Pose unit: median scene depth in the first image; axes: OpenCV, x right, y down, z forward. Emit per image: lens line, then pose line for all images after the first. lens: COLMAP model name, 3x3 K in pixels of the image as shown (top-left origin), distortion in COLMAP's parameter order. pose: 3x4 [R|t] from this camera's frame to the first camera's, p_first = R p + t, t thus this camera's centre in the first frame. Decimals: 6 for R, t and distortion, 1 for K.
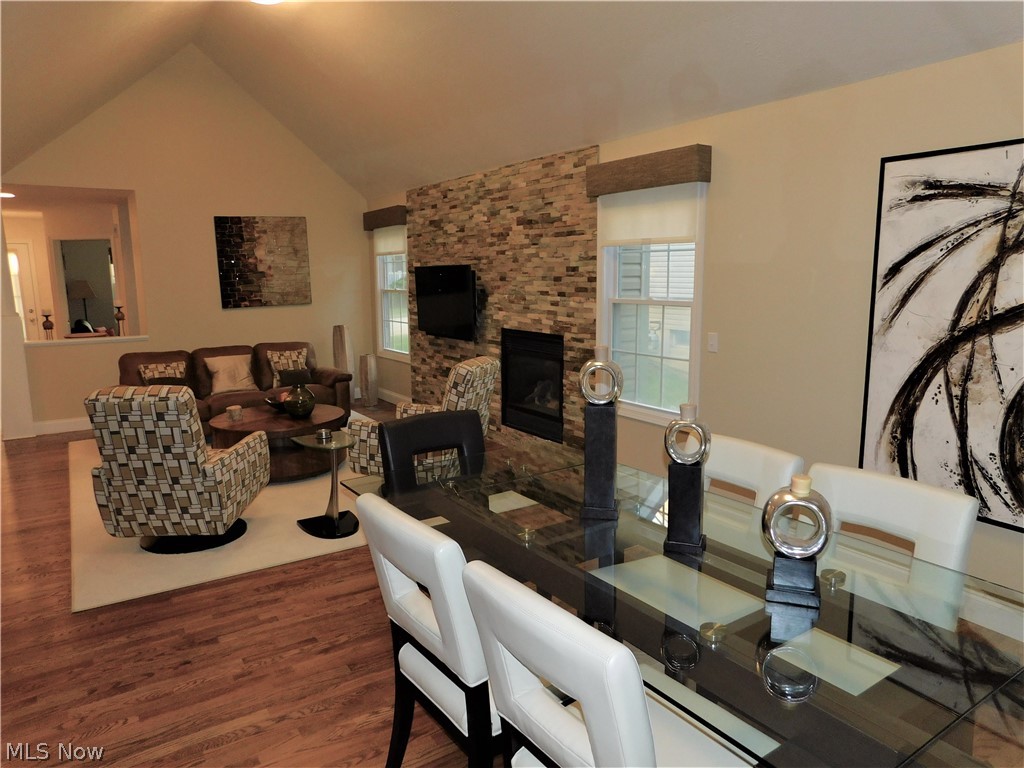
lens RADIAL K [[676.6, 0, 517.2], [0, 676.6, 388.9], [0, 0, 1]] dist [-0.060305, 0.028859]
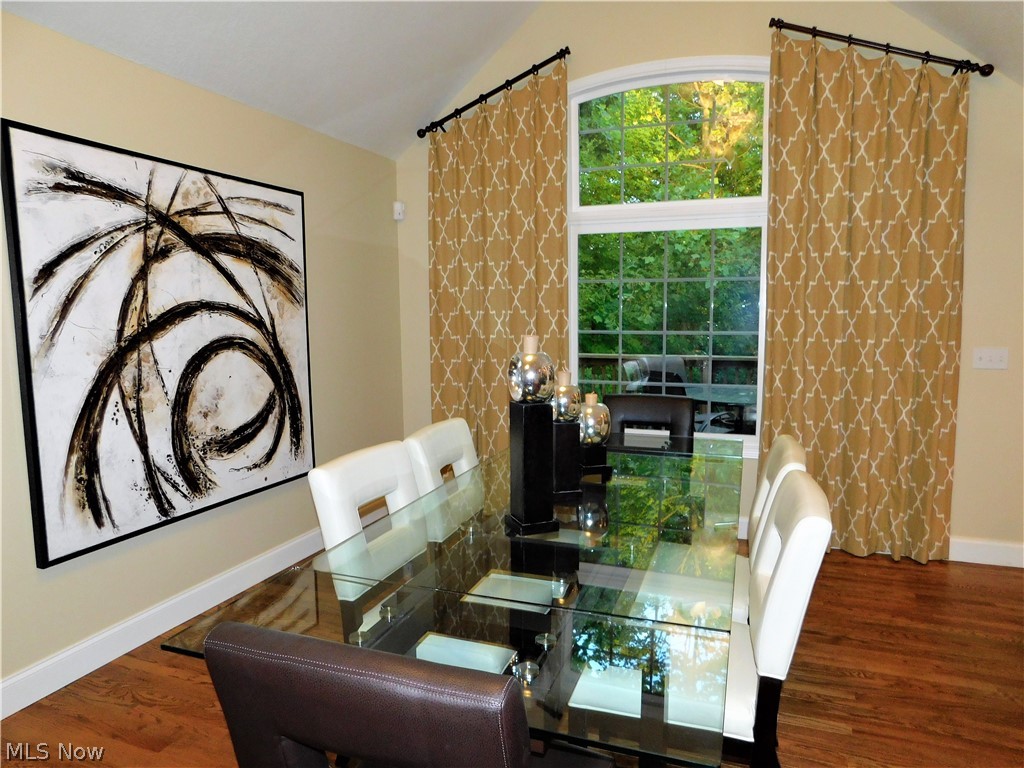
lens RADIAL K [[676.6, 0, 511.5], [0, 676.6, 384.8], [0, 0, 1]] dist [-0.060305, 0.028859]
pose [[-0.597940, -0.072509, 0.798255, -0.415335], [0.148587, 0.968611, 0.199284, -0.132833], [-0.787648, 0.237770, -0.568397, 1.110719]]
